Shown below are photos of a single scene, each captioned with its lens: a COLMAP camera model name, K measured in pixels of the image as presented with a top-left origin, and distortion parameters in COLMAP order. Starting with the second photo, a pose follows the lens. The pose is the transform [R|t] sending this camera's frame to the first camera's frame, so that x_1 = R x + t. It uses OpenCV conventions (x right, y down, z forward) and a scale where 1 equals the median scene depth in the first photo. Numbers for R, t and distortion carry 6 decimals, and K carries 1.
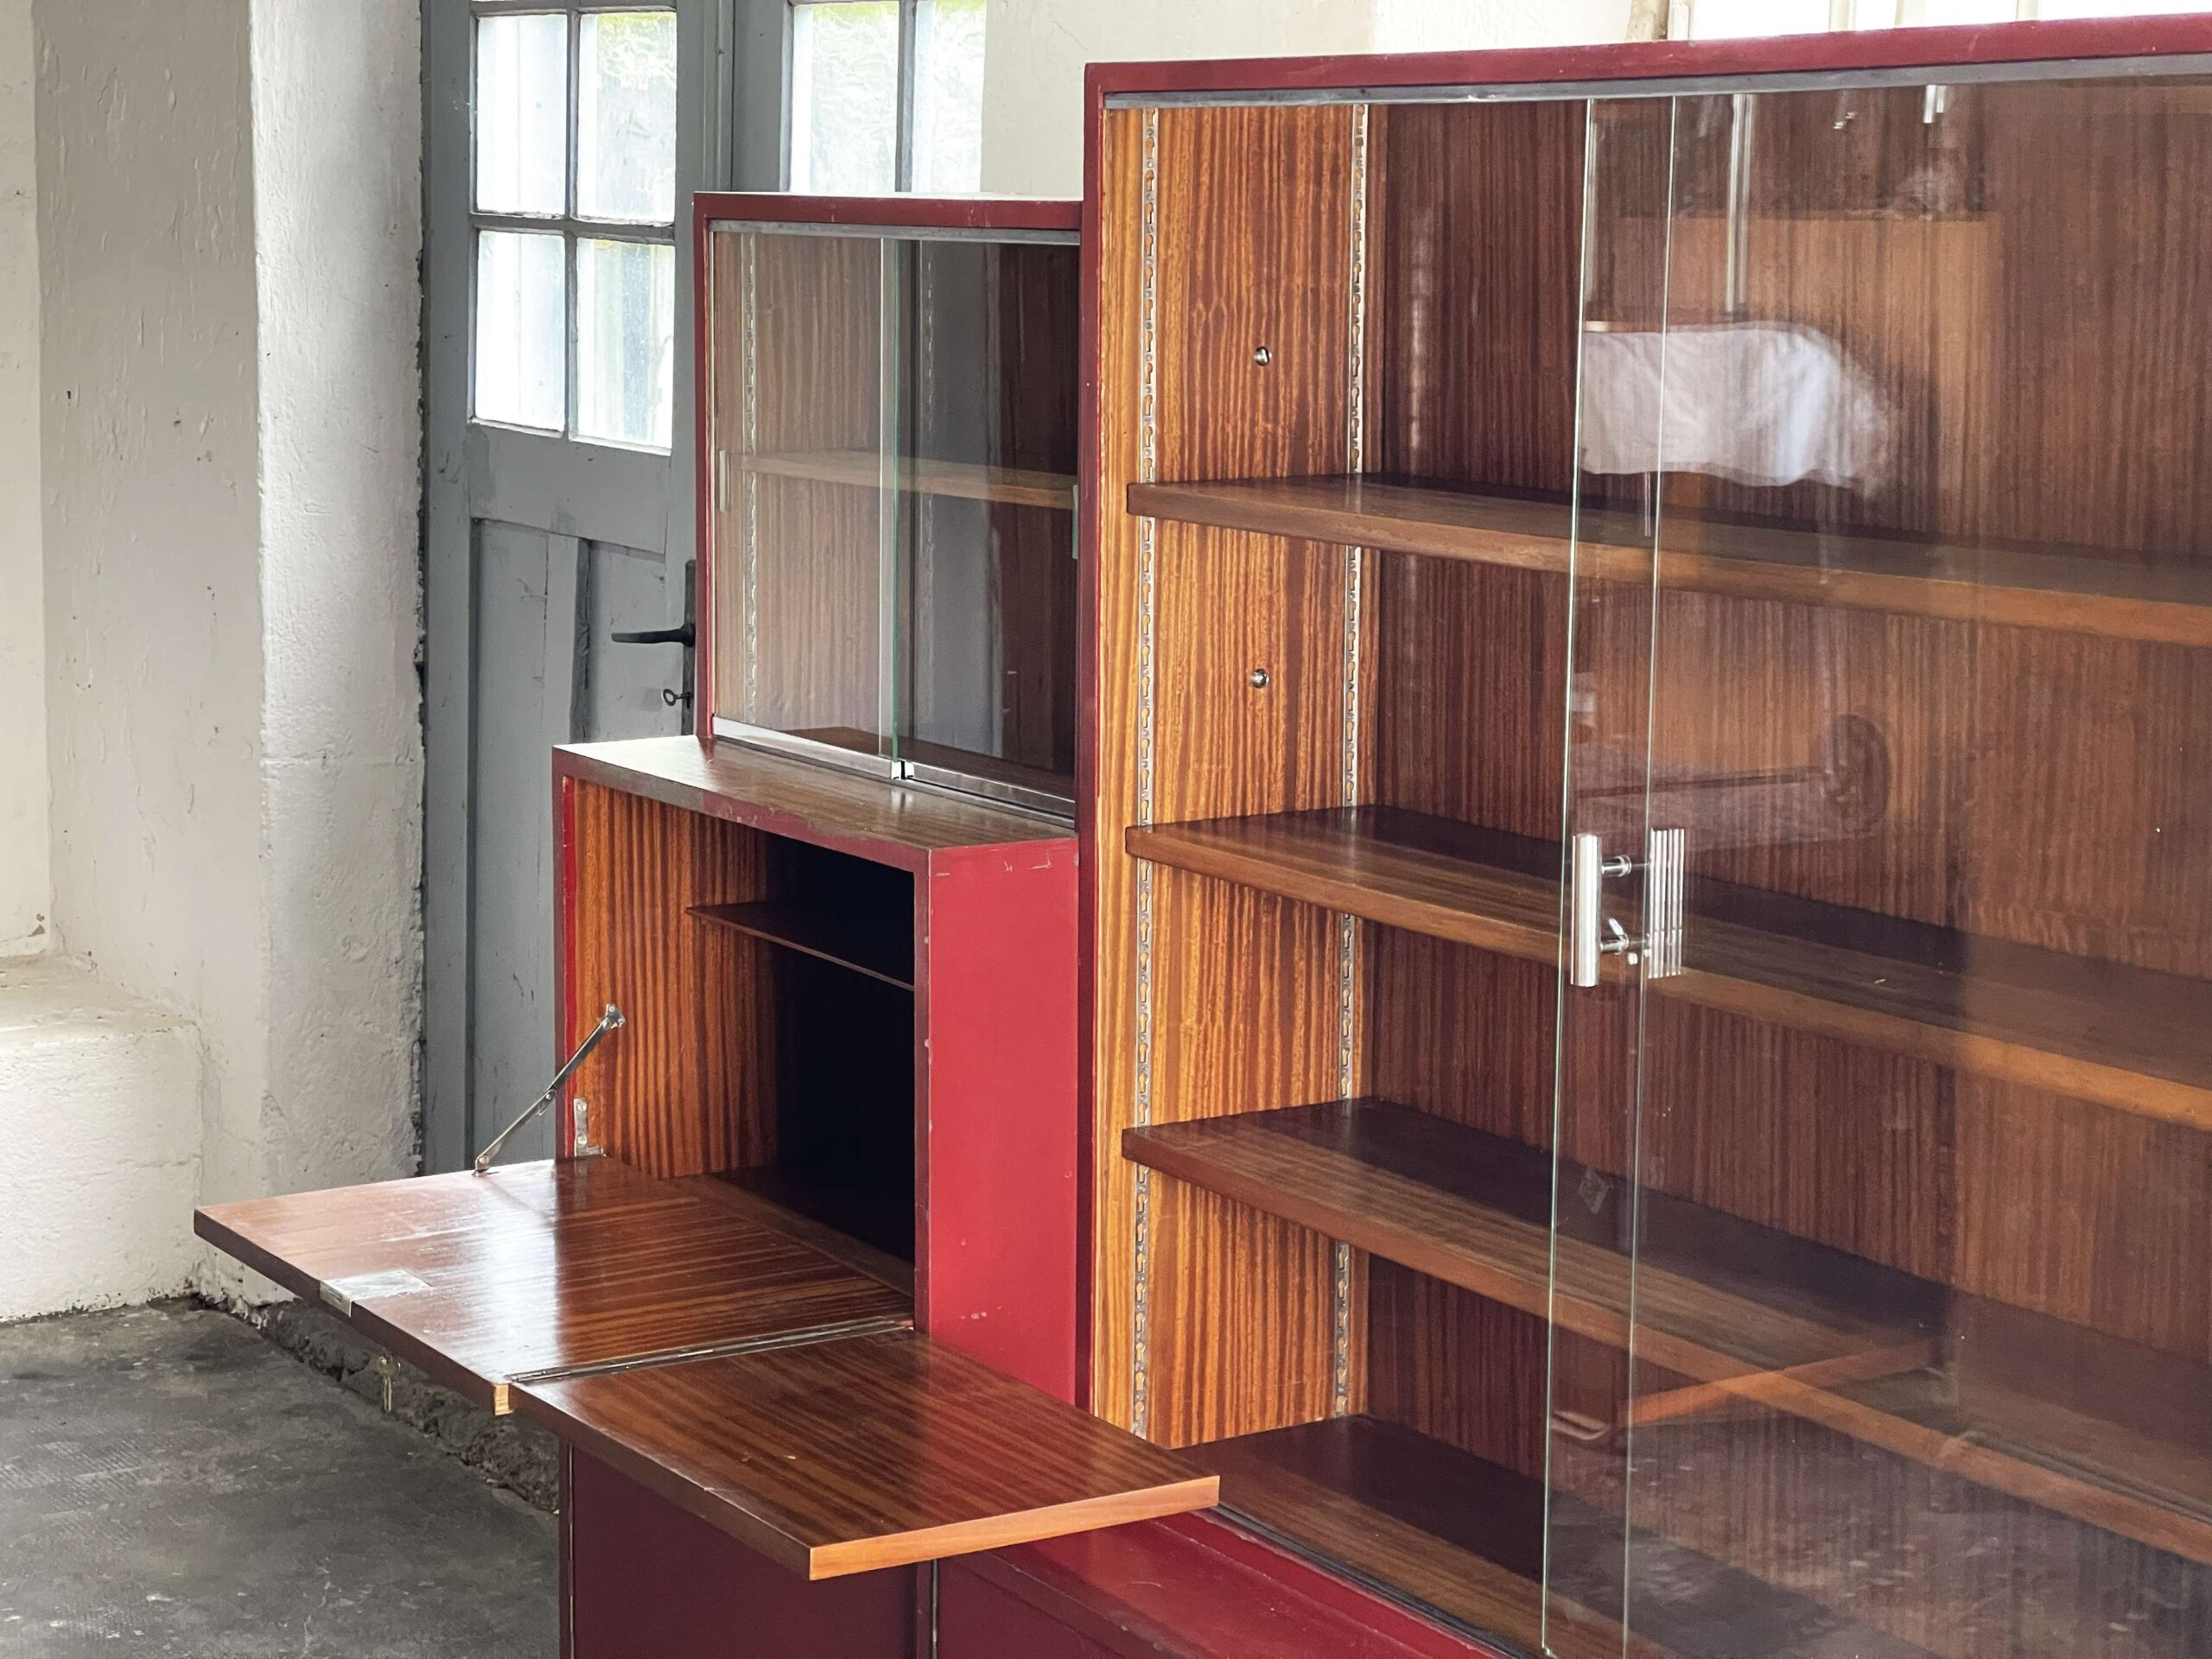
lens RADIAL K [[4090.3, 0, 1109.1], [0, 4090.3, 822.8], [0, 0, 1]] dist [0.344781, -1.185197]
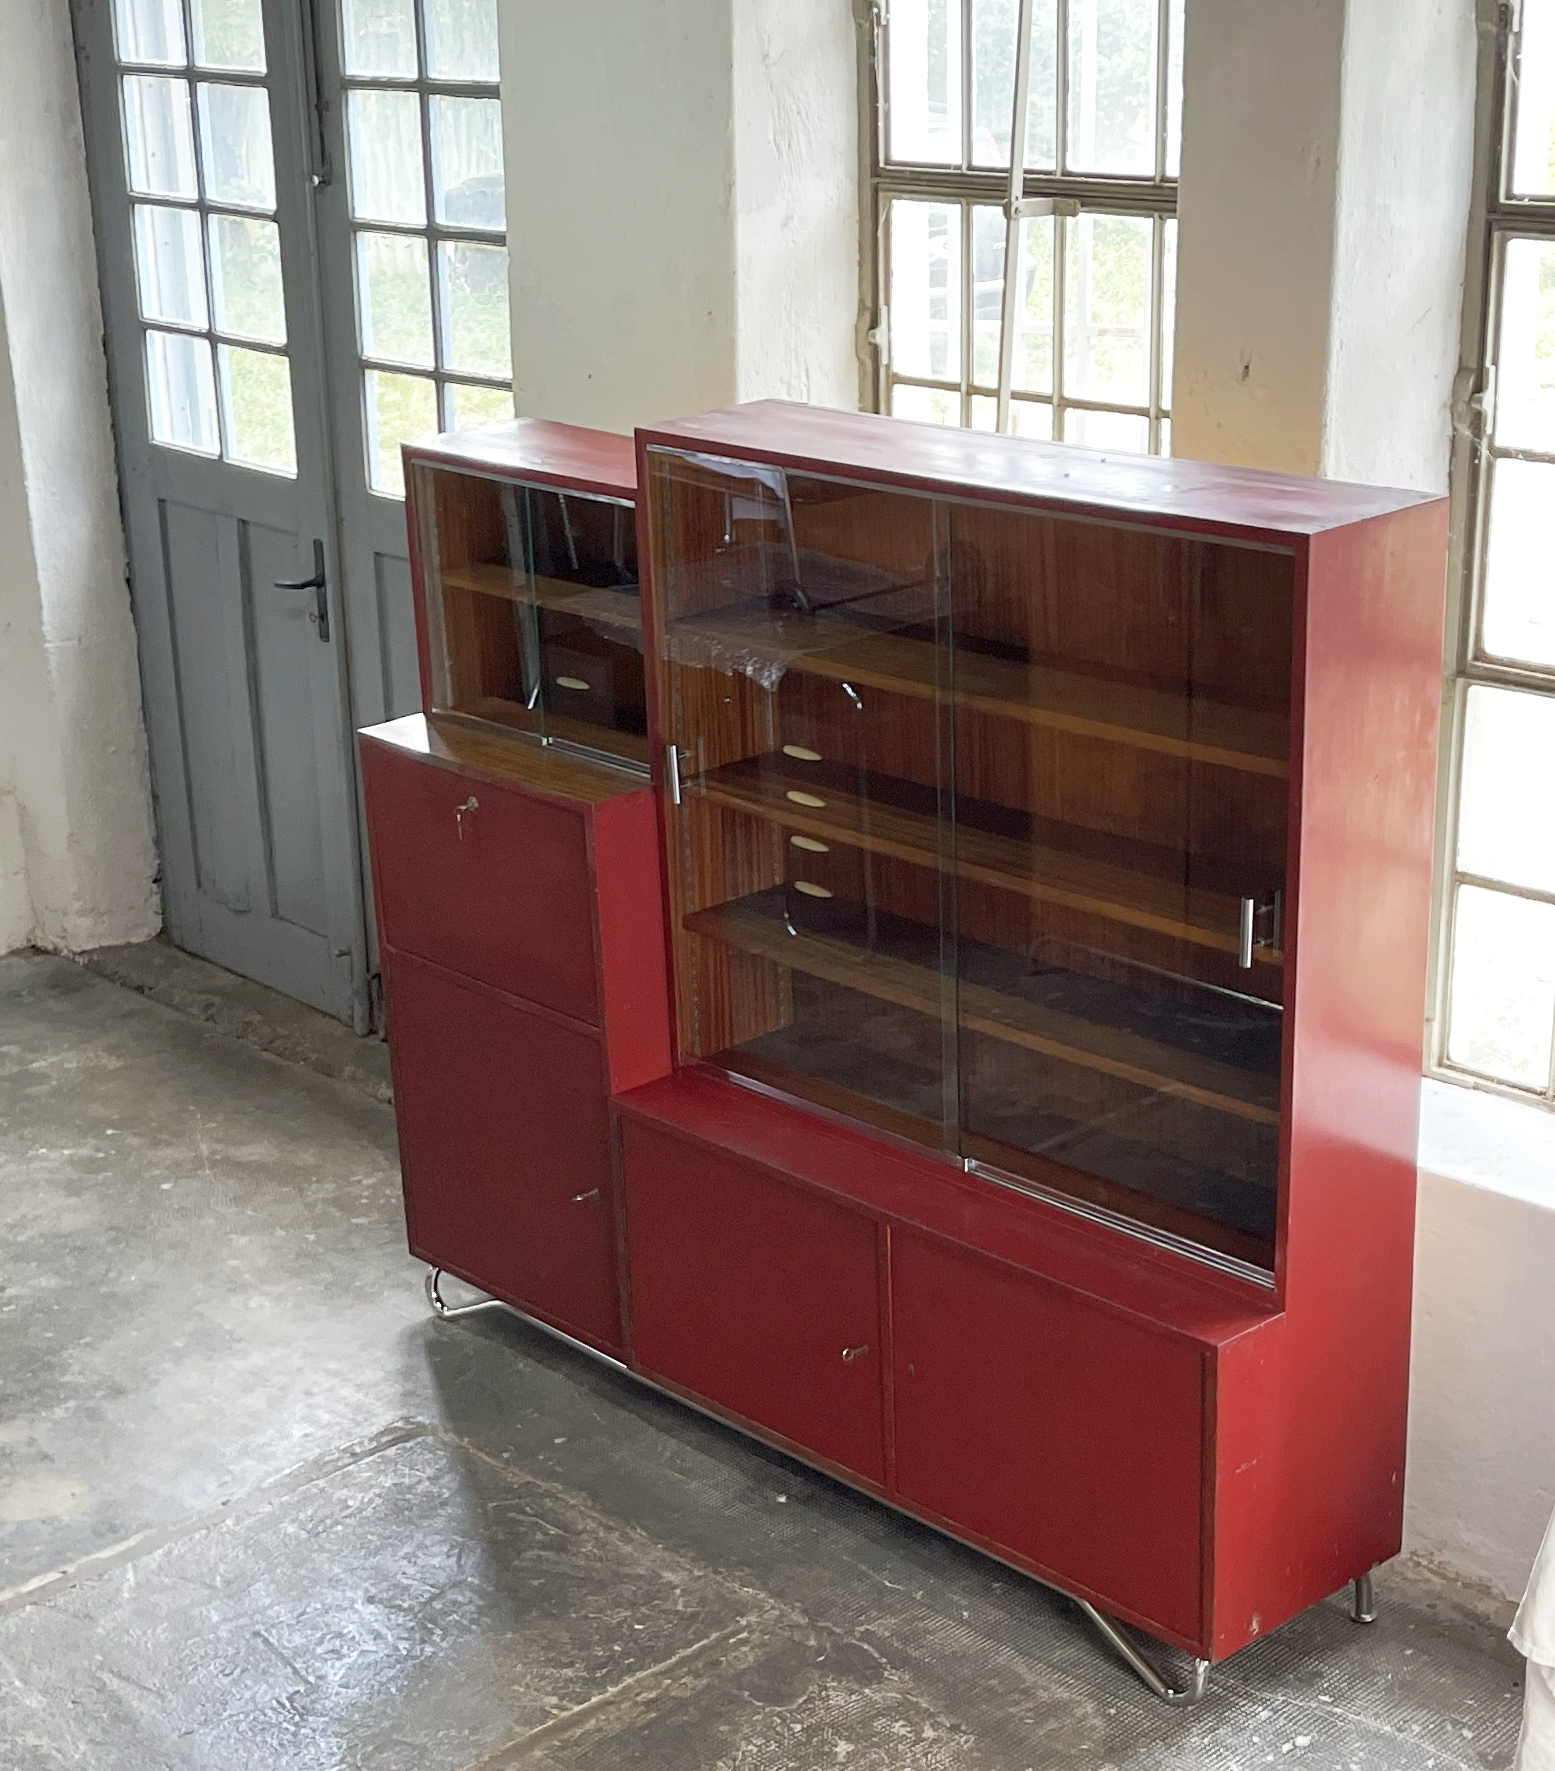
lens RADIAL K [[3024.6, 0, 730.2], [0, 3024.6, 1066.4], [0, 0, 1]] dist [0.169724, -0.156829]
pose [[0.987167, -0.105799, 0.119614, -0.144765], [0.075810, 0.969738, 0.232080, -0.182657], [-0.140548, -0.220034, 0.965314, -0.470020]]
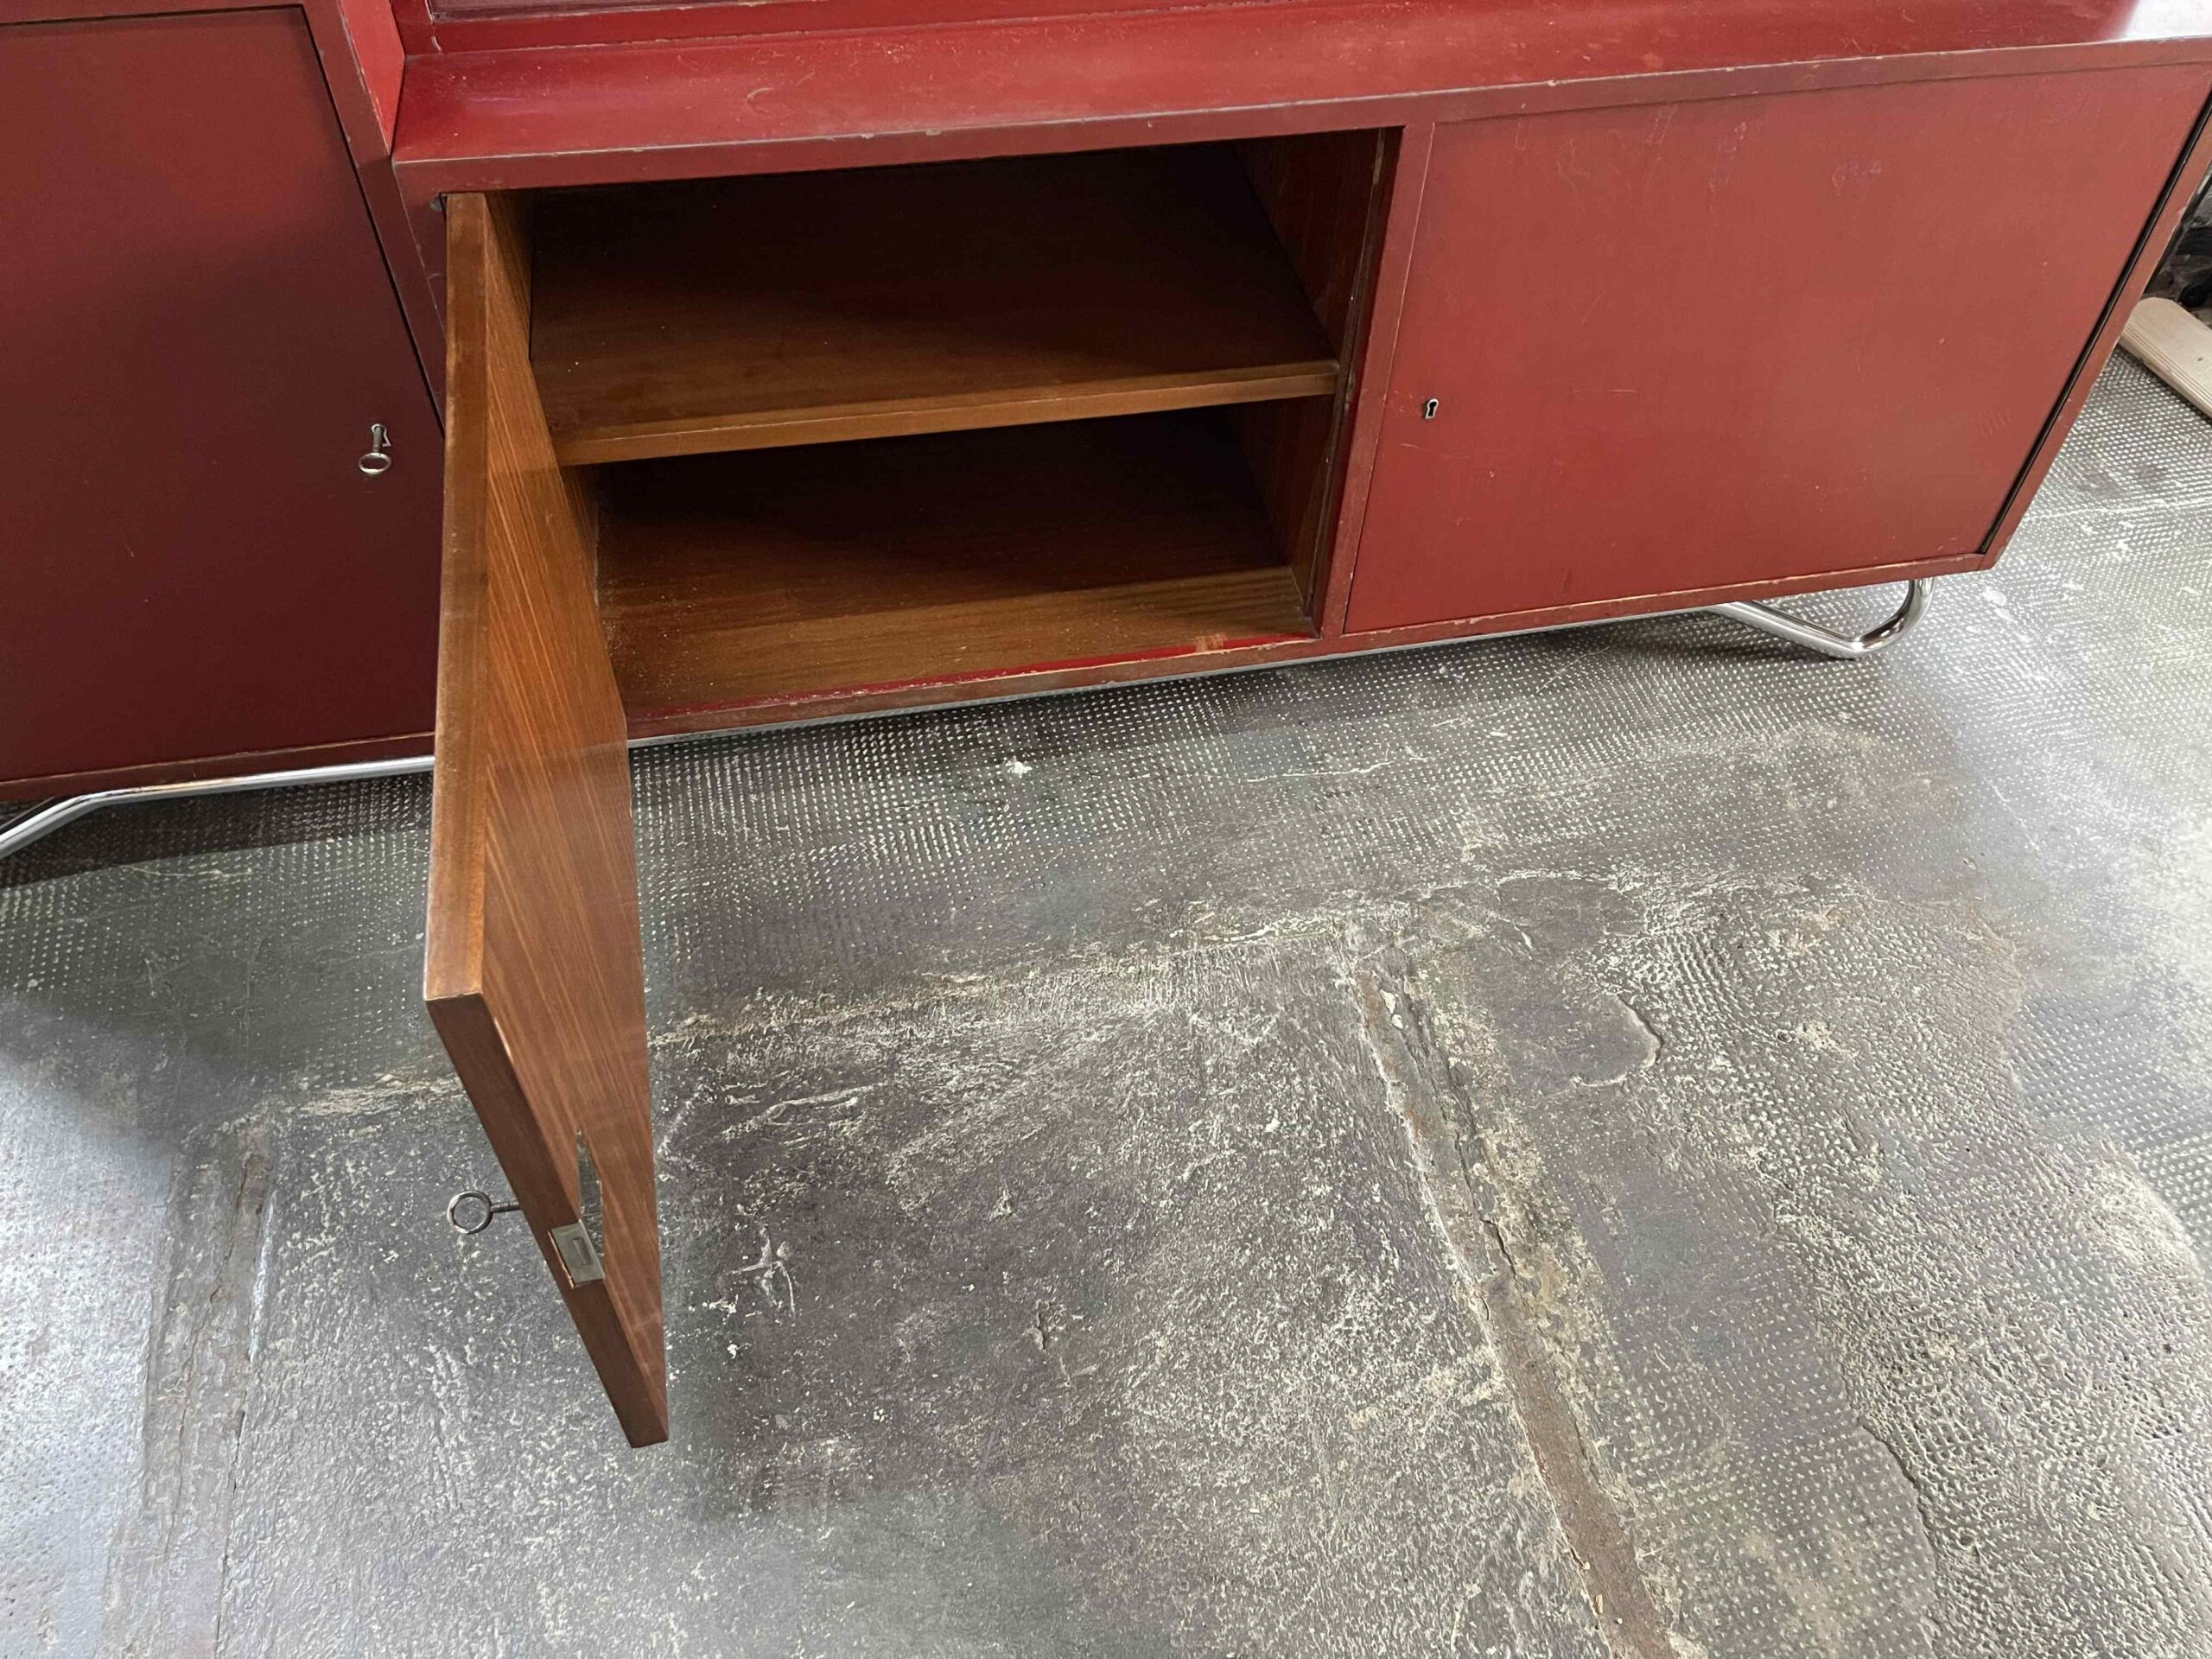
lens RADIAL K [[1665.1, 0, 1114.0], [0, 1665.1, 840.0], [0, 0, 1]] dist [0.089467, -0.125416]
pose [[0.366254, -0.706345, 0.605751, -0.239005], [0.113239, 0.679980, 0.724433, 0.030192], [-0.923599, -0.196732, 0.329031, 0.620665]]
